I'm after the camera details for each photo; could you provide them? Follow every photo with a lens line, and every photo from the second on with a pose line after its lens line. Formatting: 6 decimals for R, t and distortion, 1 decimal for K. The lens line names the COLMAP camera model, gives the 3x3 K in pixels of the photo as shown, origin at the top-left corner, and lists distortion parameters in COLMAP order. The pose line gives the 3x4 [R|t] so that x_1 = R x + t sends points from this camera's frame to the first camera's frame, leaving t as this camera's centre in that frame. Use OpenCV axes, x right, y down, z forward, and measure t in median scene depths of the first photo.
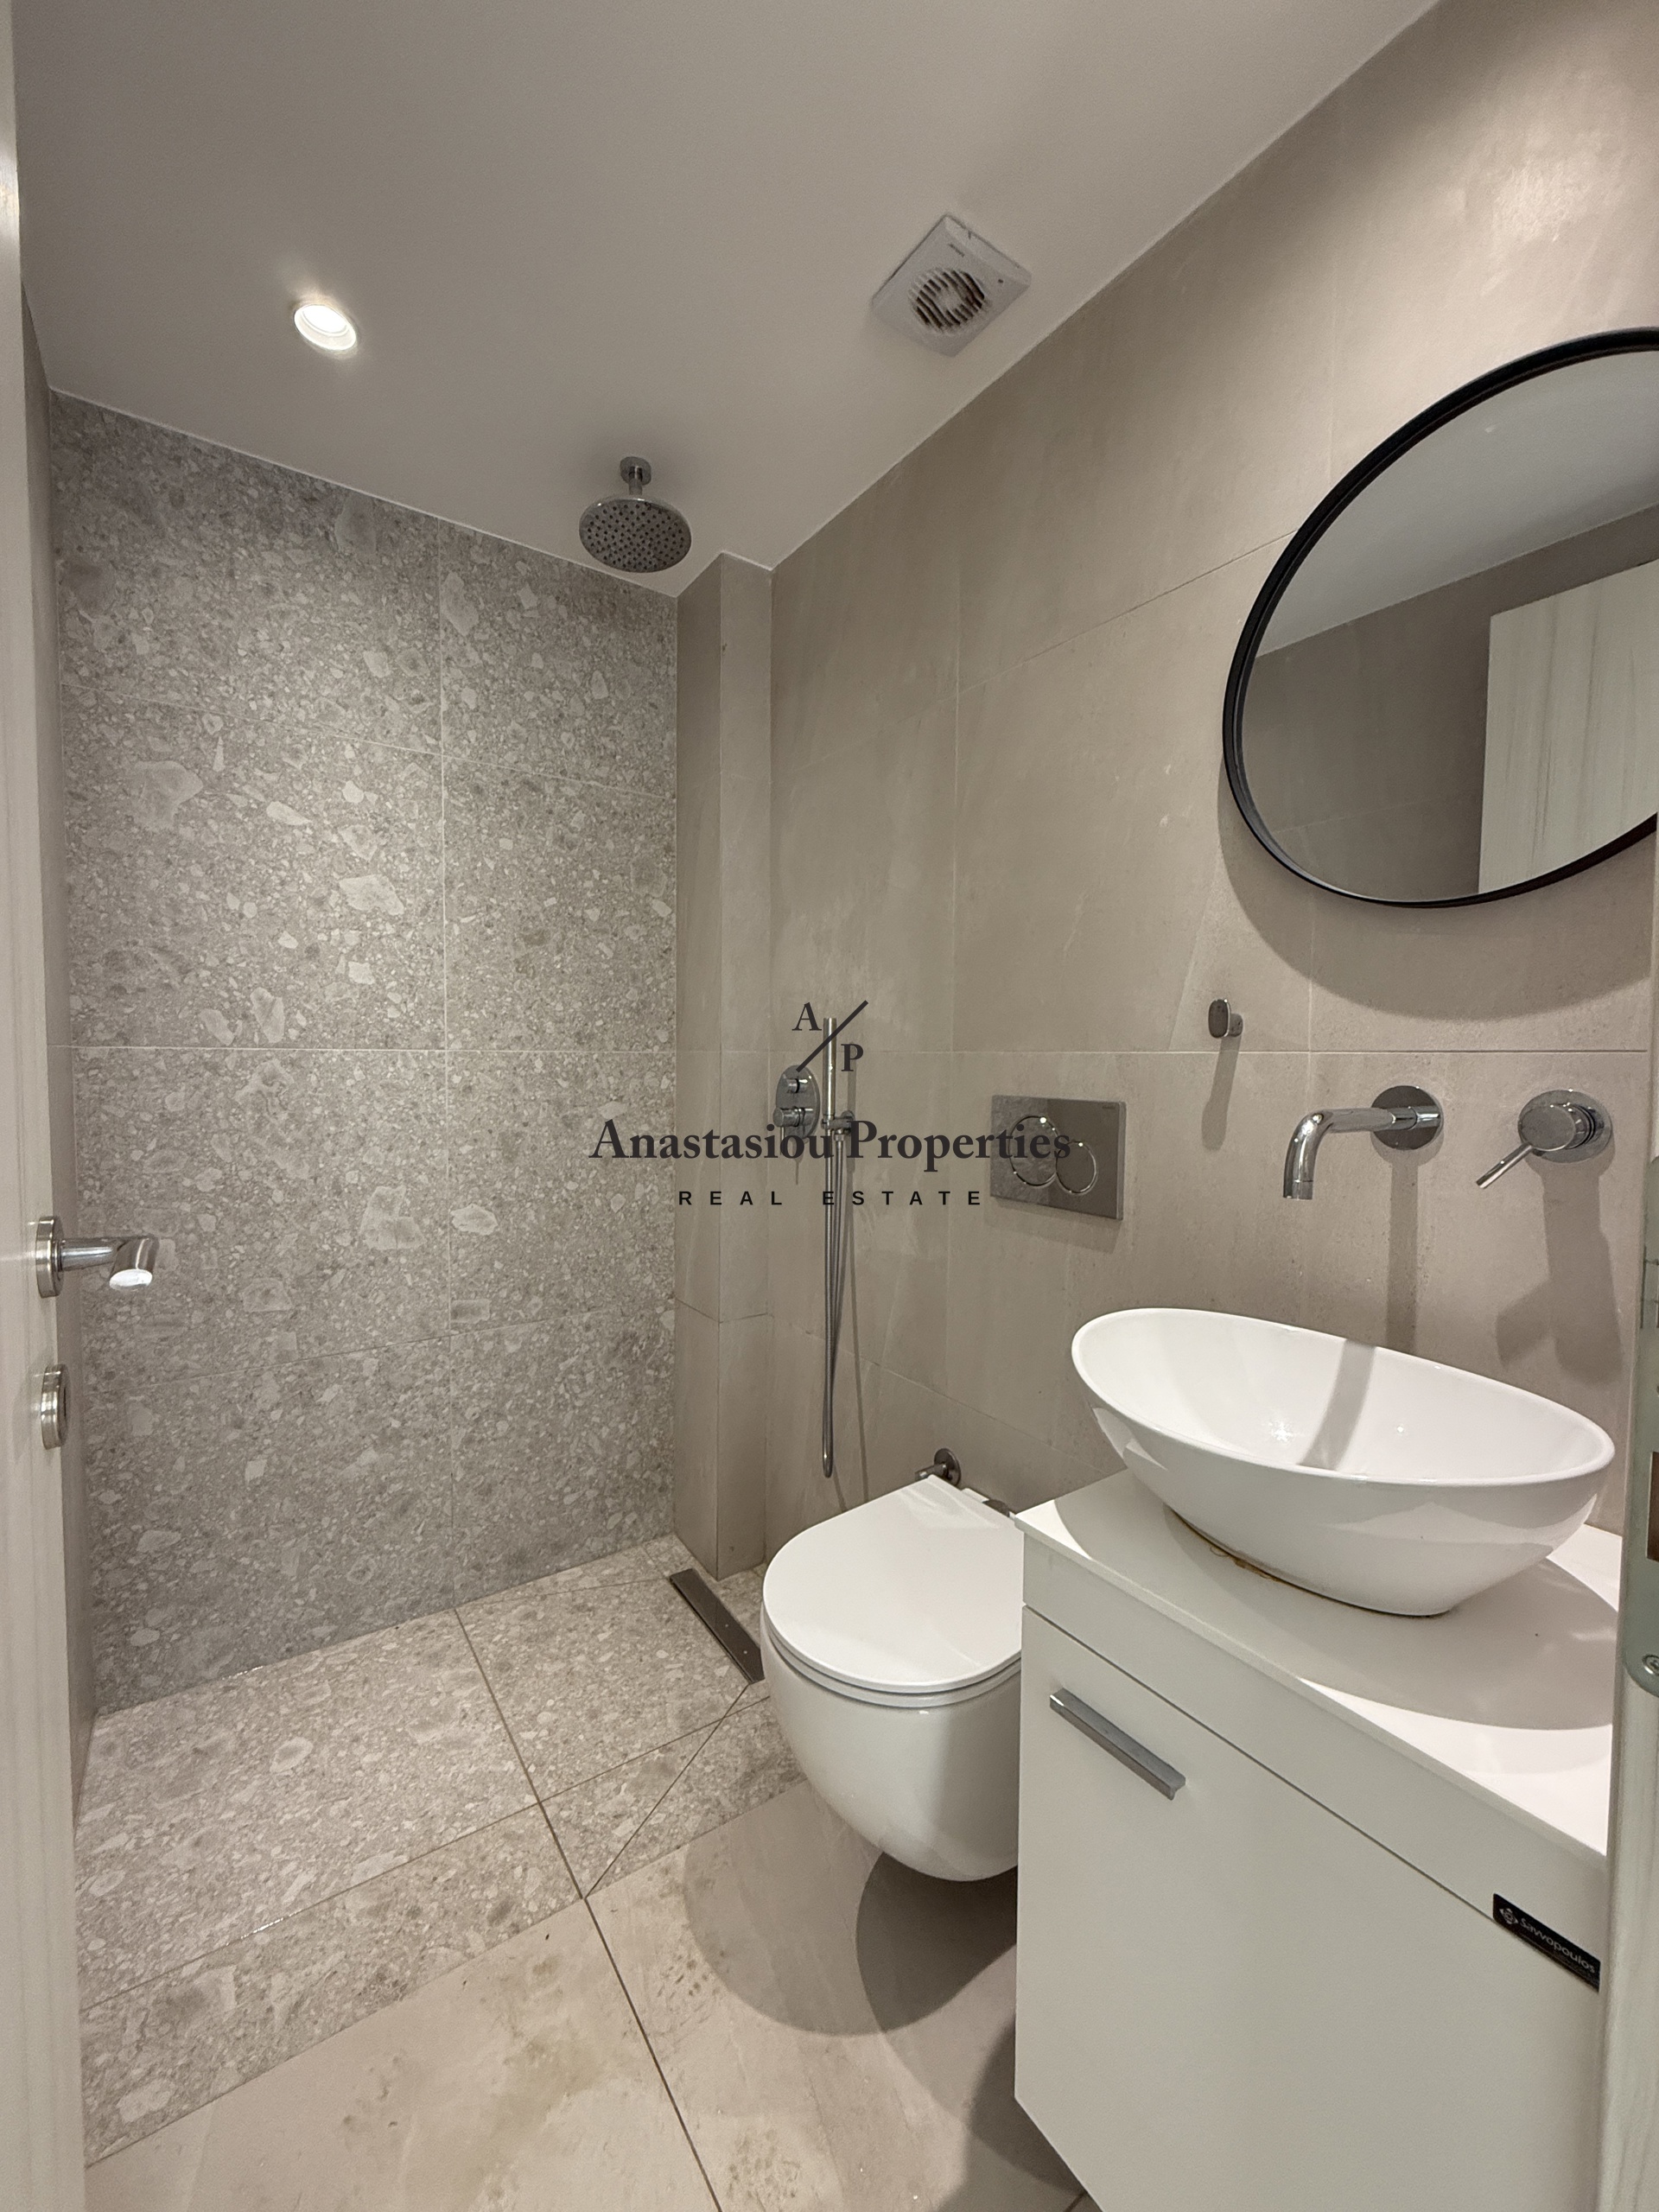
lens RADIAL K [[881.4, 0, 834.5], [0, 881.4, 1101.3], [0, 0, 1]] dist [0.003962, 0.000694]
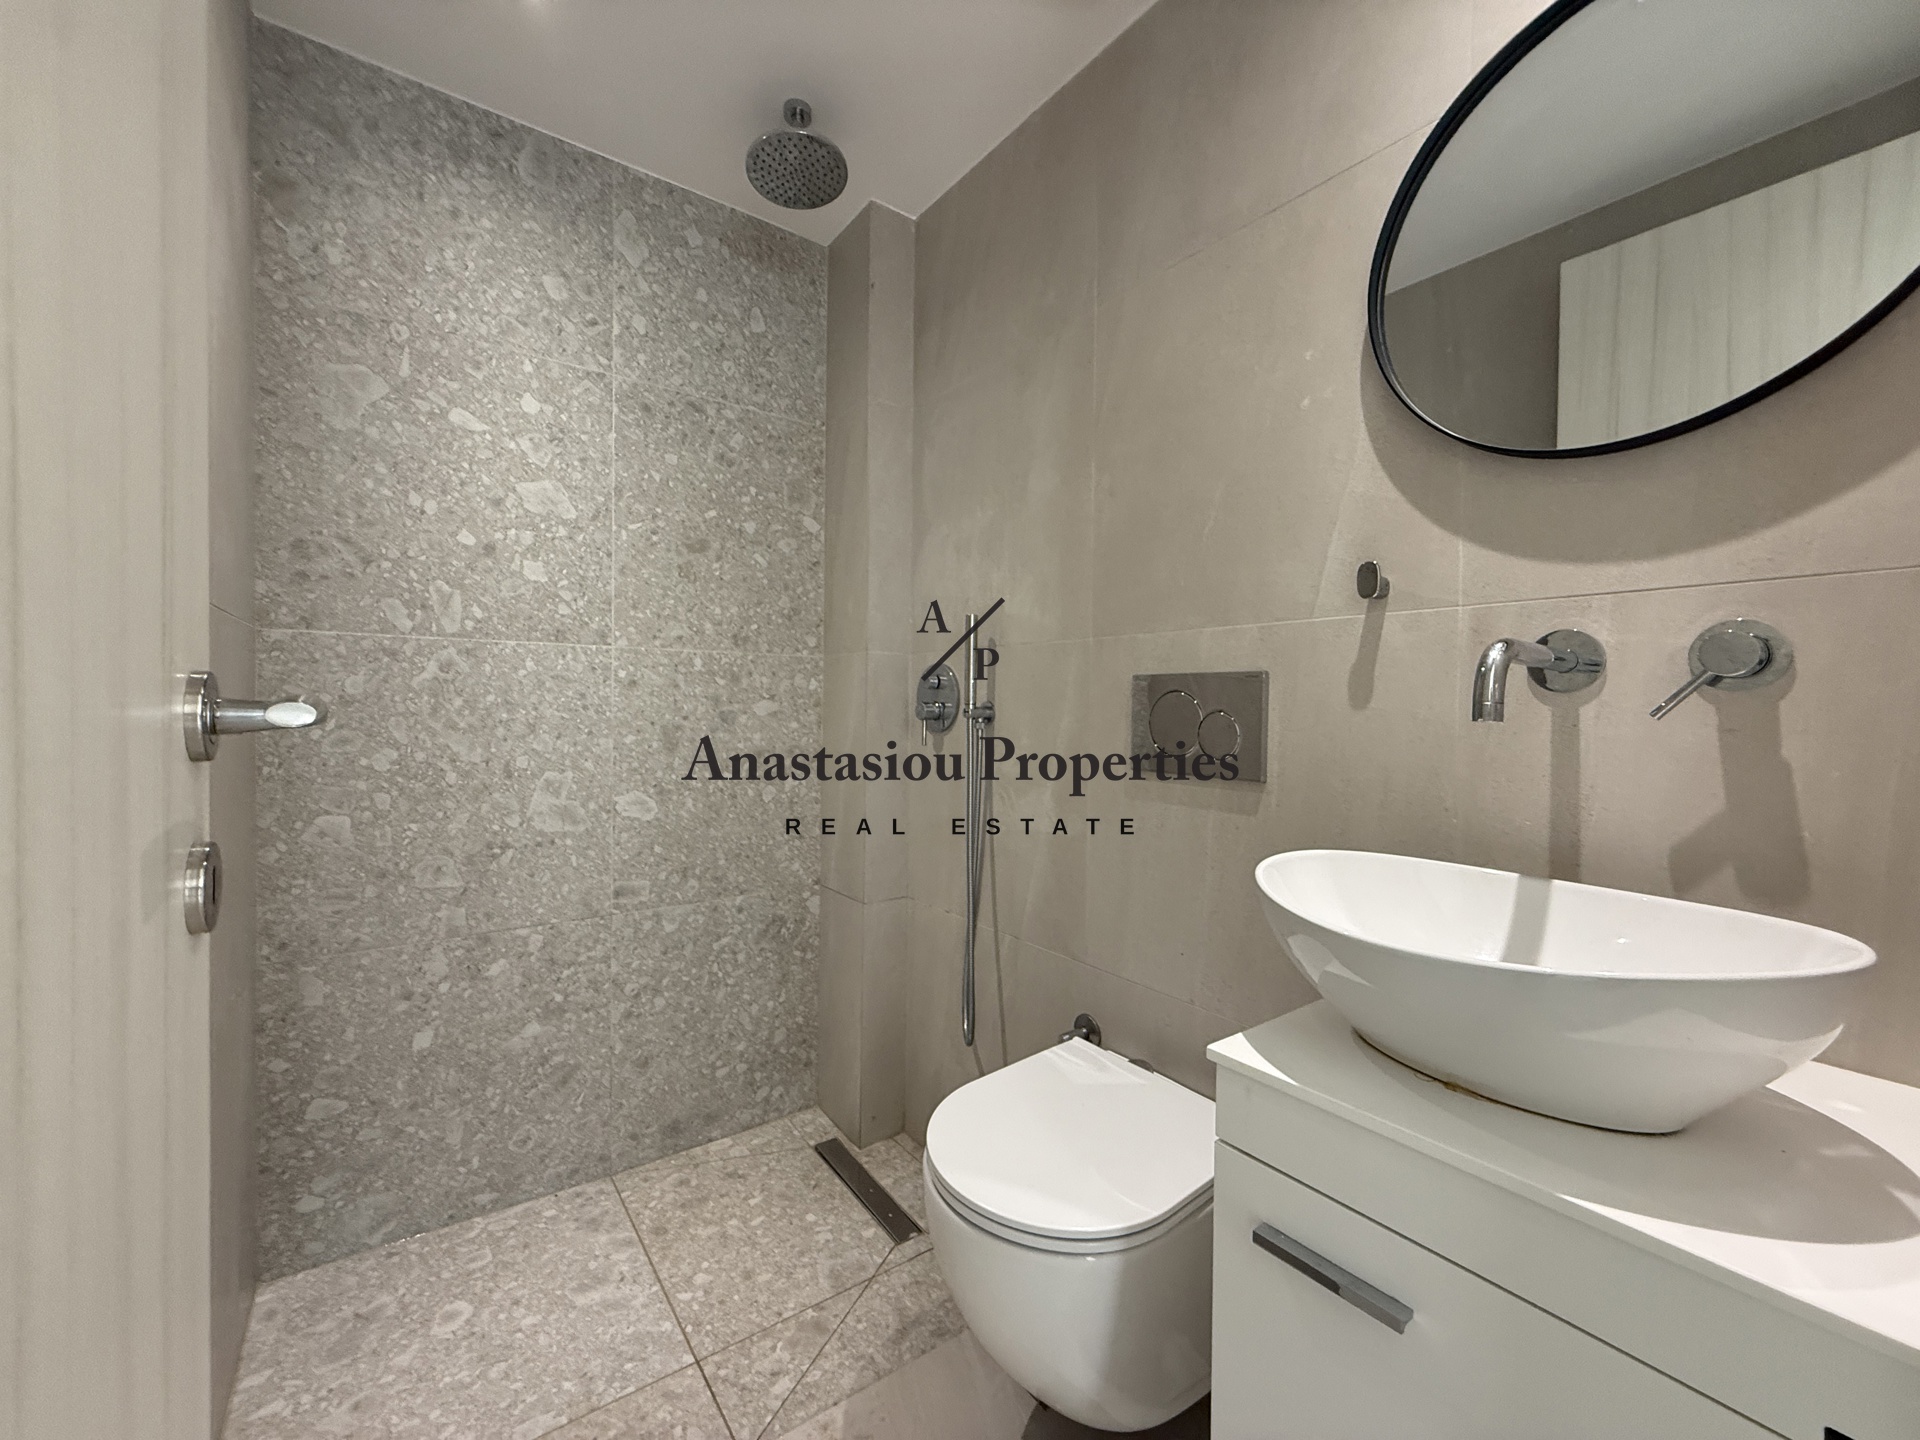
lens RADIAL K [[765.0, 0, 955.5], [0, 765.0, 717.7], [0, 0, 1]] dist [0.003962, 0.000694]
pose [[0.999759, 0.002679, 0.021772, -0.049585], [-0.001962, 0.999456, -0.032916, 0.067893], [-0.021848, 0.032865, 0.999221, 0.071783]]
